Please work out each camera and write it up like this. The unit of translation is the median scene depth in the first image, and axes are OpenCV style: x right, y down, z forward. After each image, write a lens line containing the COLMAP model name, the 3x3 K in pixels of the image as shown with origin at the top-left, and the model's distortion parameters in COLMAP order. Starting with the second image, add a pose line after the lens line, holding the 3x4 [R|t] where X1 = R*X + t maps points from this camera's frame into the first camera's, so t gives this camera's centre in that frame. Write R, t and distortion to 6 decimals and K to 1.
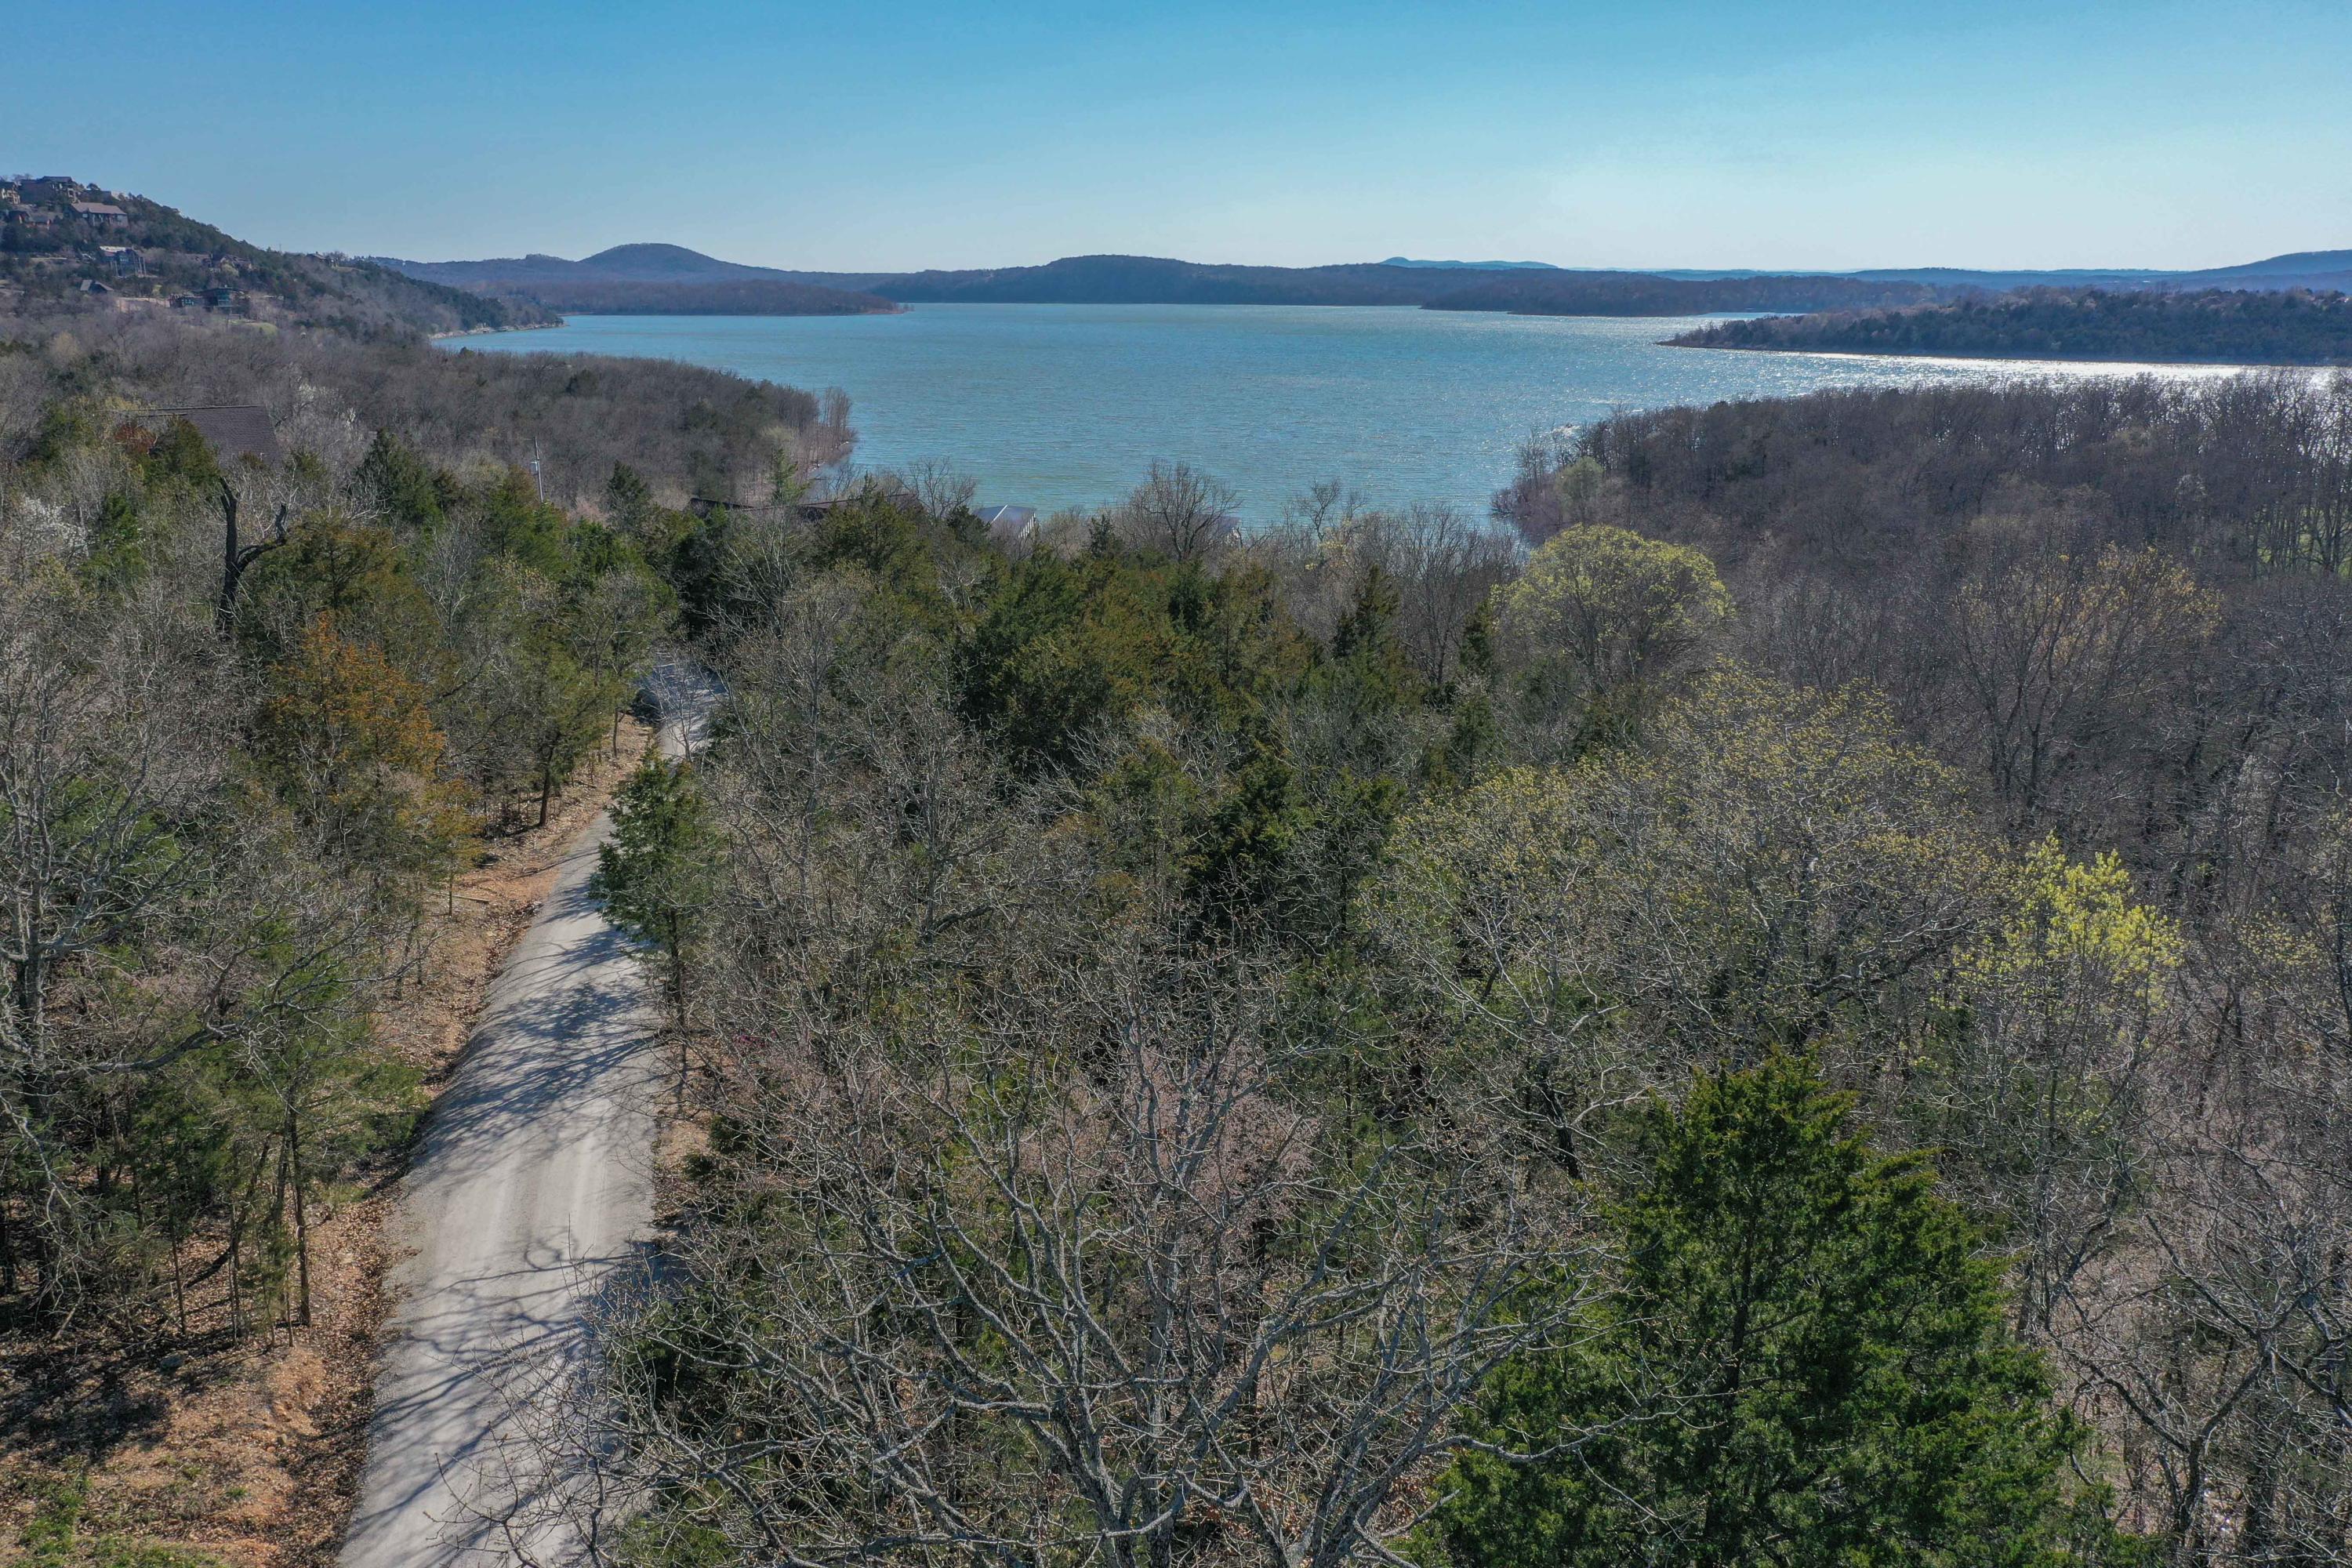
lens RADIAL K [[1854.1, 0, 1168.9], [0, 1854.1, 790.5], [0, 0, 1]] dist [-0.000076, 0.001496]
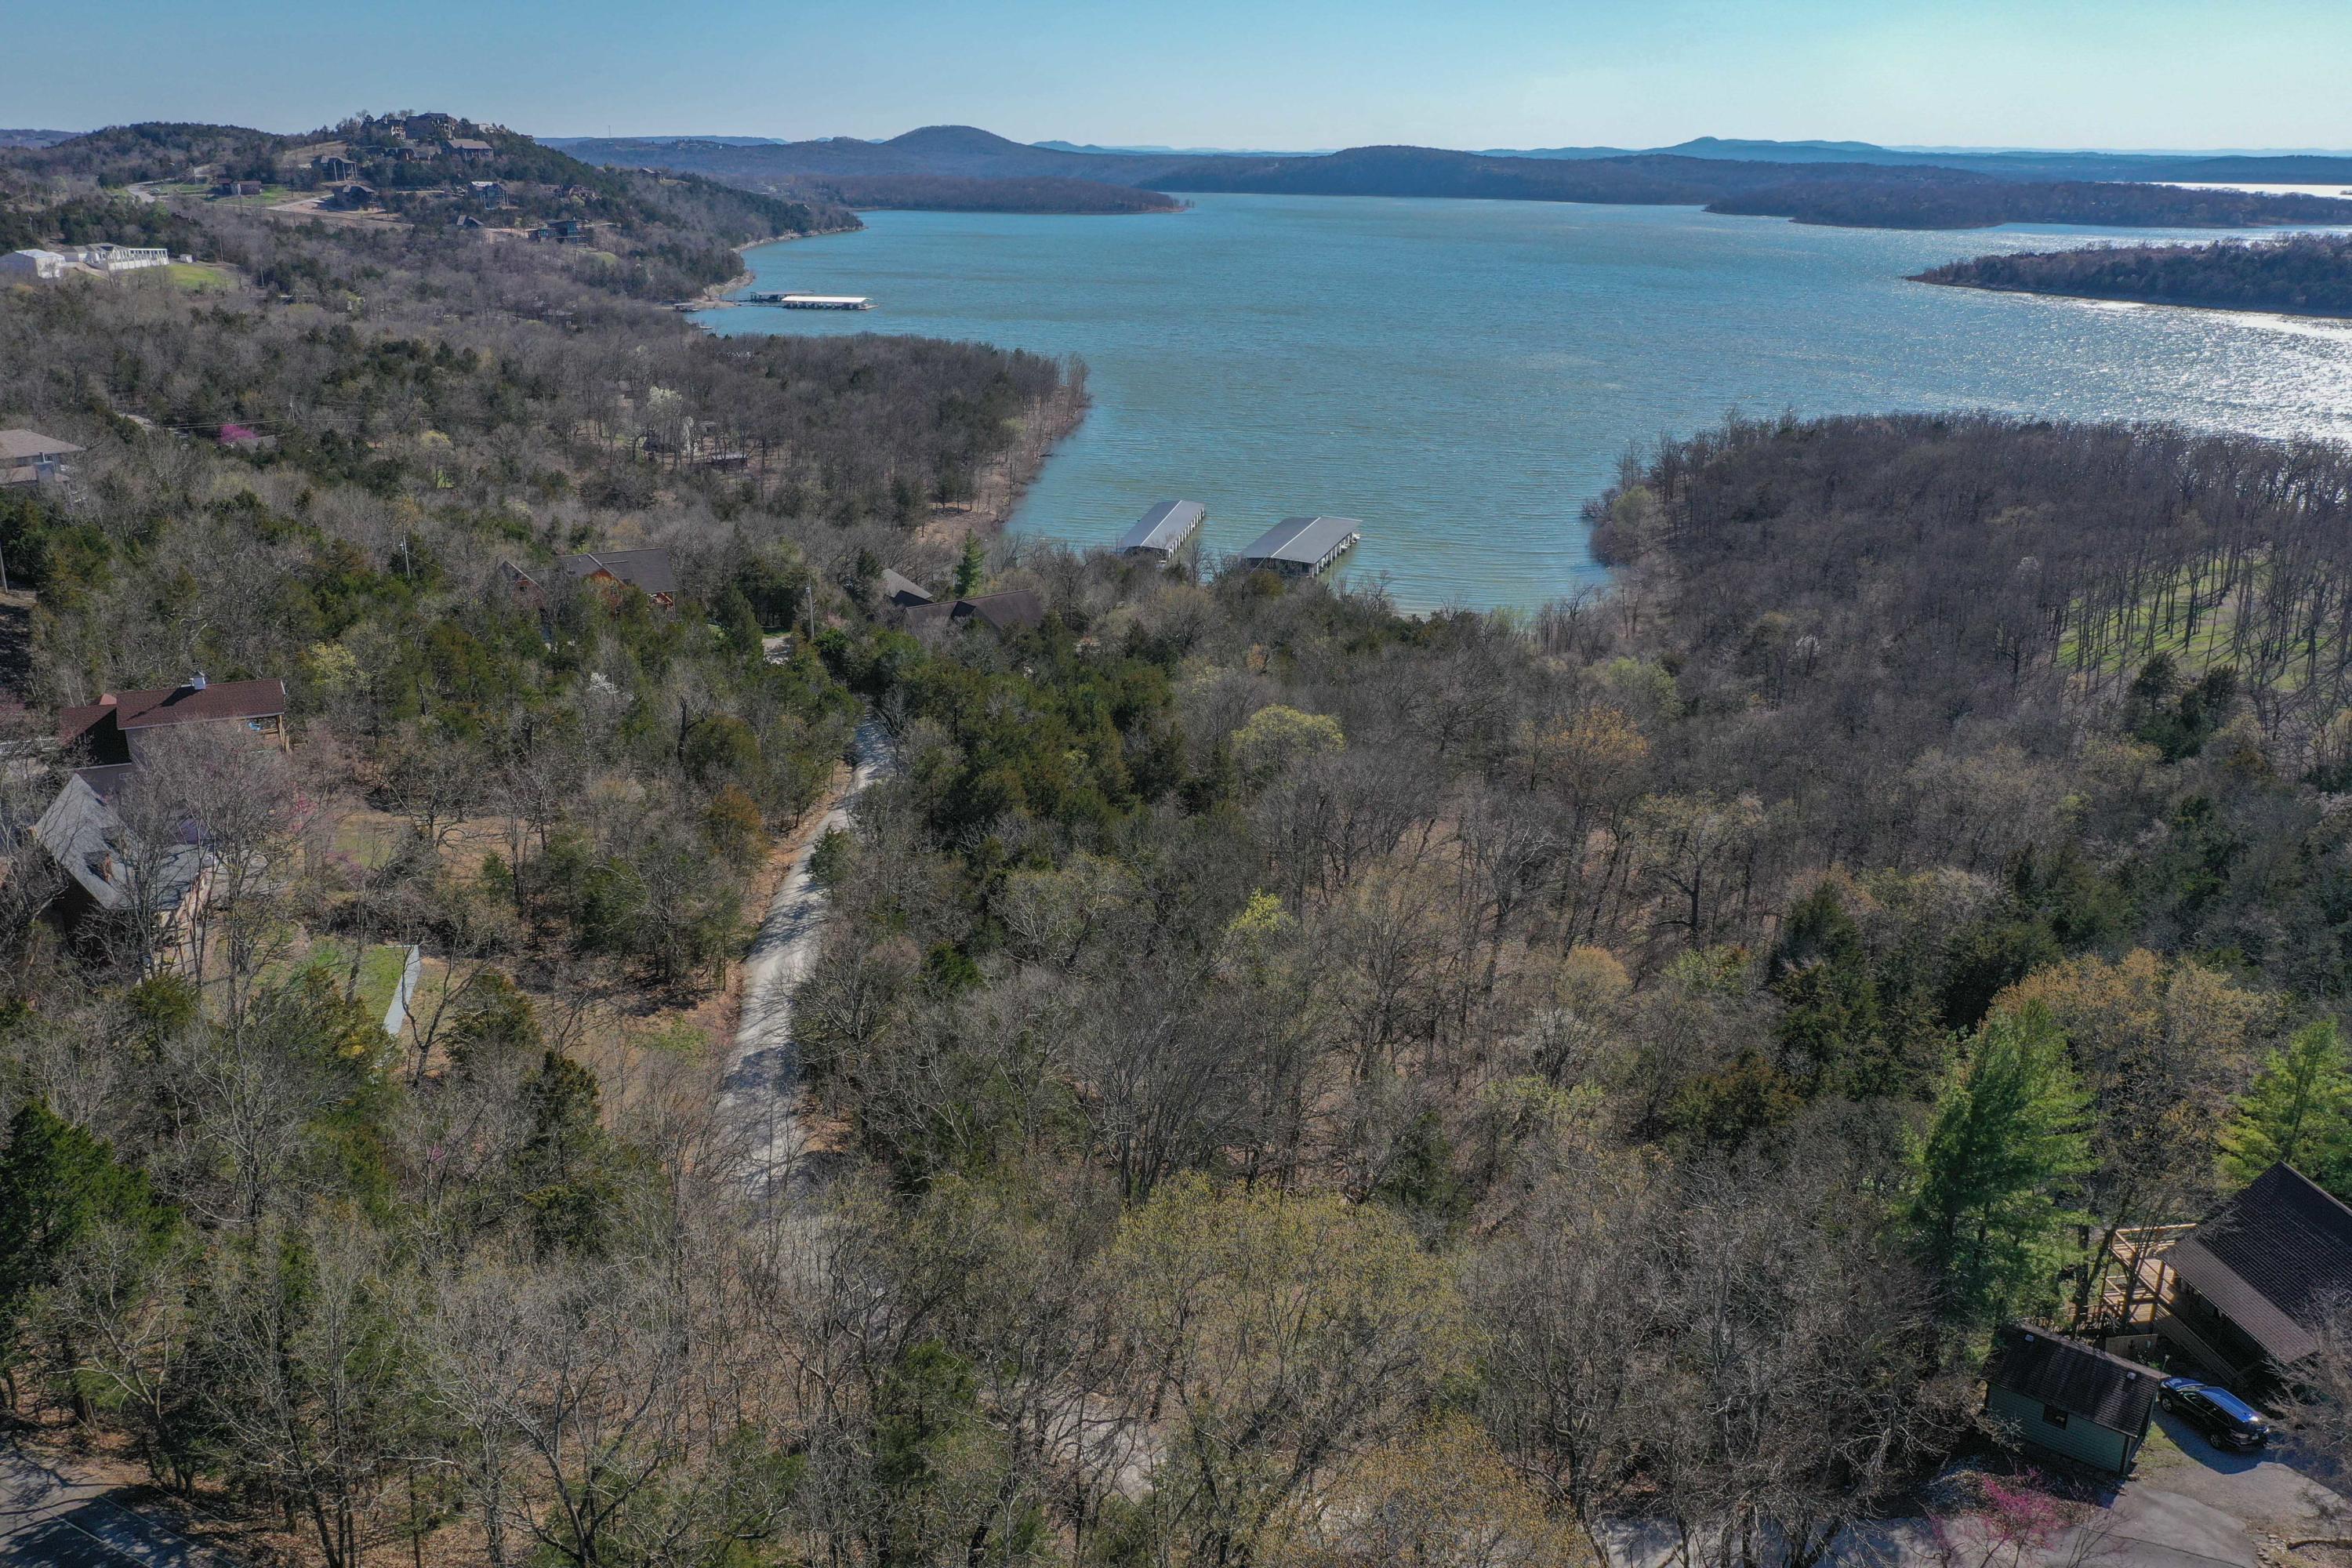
lens RADIAL K [[1854.1, 0, 1173.6], [0, 1854.1, 779.4], [0, 0, 1]] dist [-0.000076, 0.001496]
pose [[0.988648, 0.054811, -0.139895, 0.035955], [-0.046651, 0.997049, 0.060961, -0.015885], [0.142824, -0.053743, 0.988288, -0.097984]]
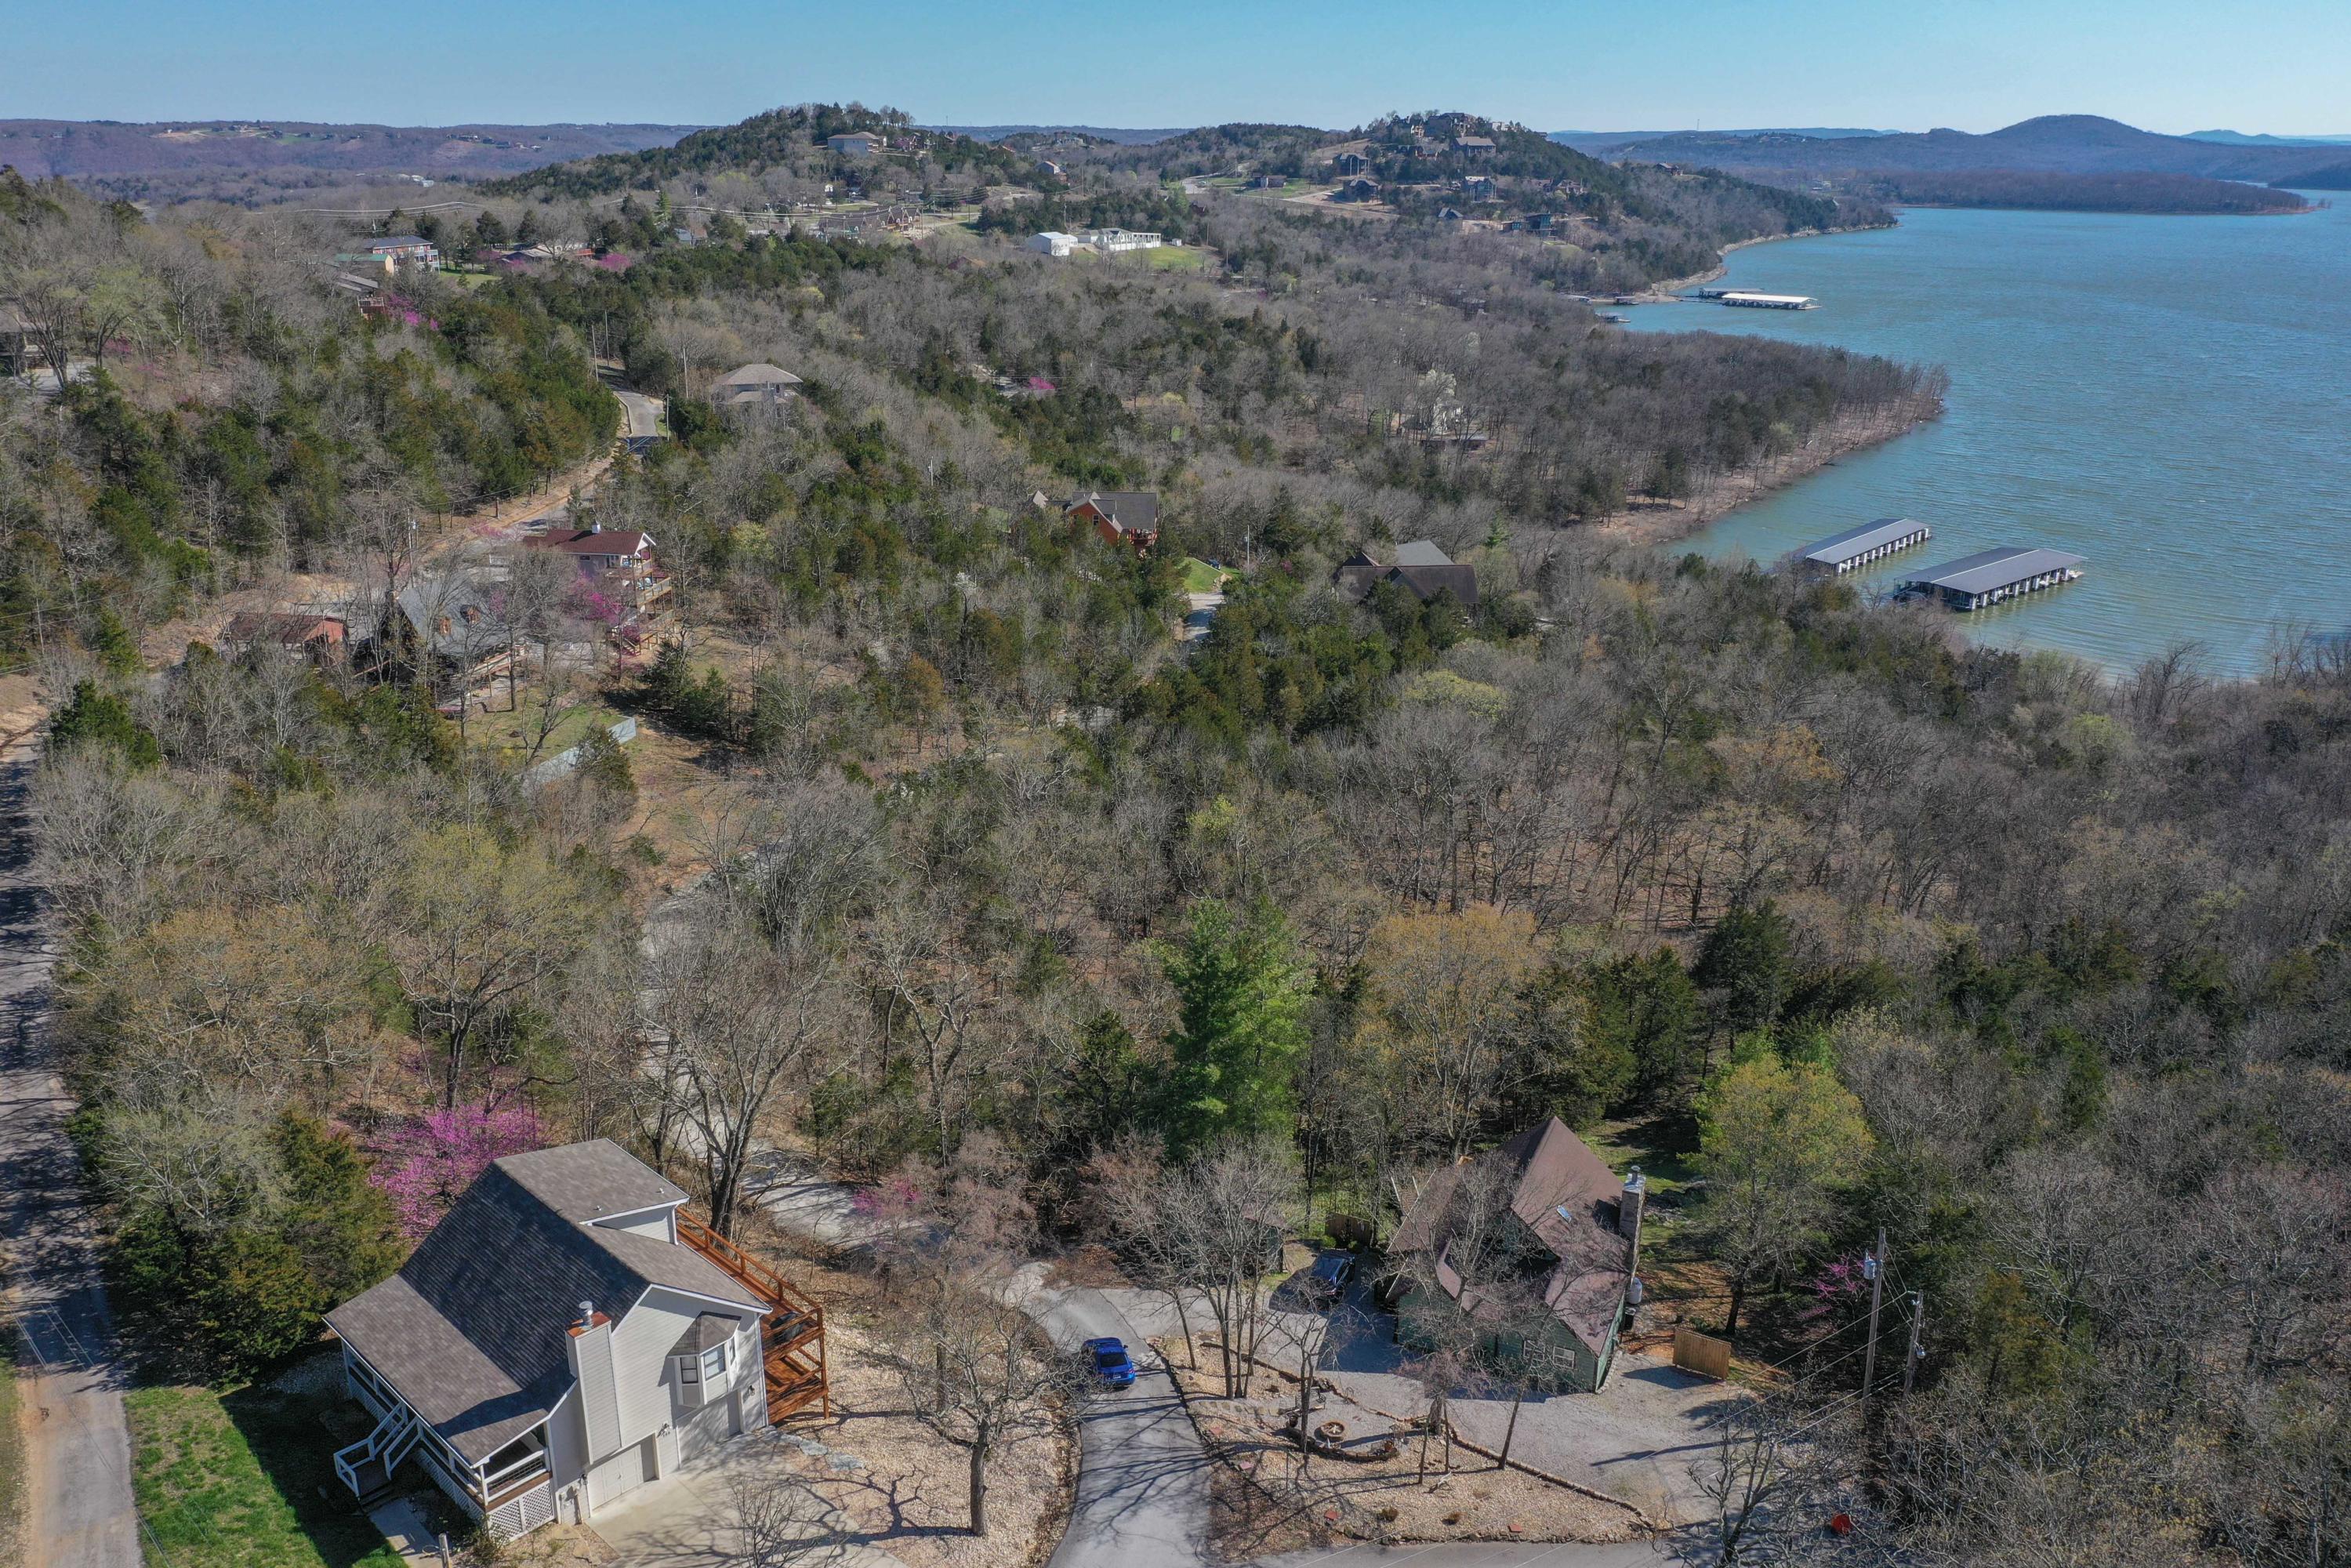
lens RADIAL K [[1853.4, 0, 1158.8], [0, 1853.4, 799.4], [0, 0, 1]] dist [-0.000076, 0.001496]
pose [[0.758847, 0.219271, -0.613247, 0.123384], [-0.173765, 0.975651, 0.133830, -0.020227], [0.627660, 0.005004, 0.778472, -0.091140]]
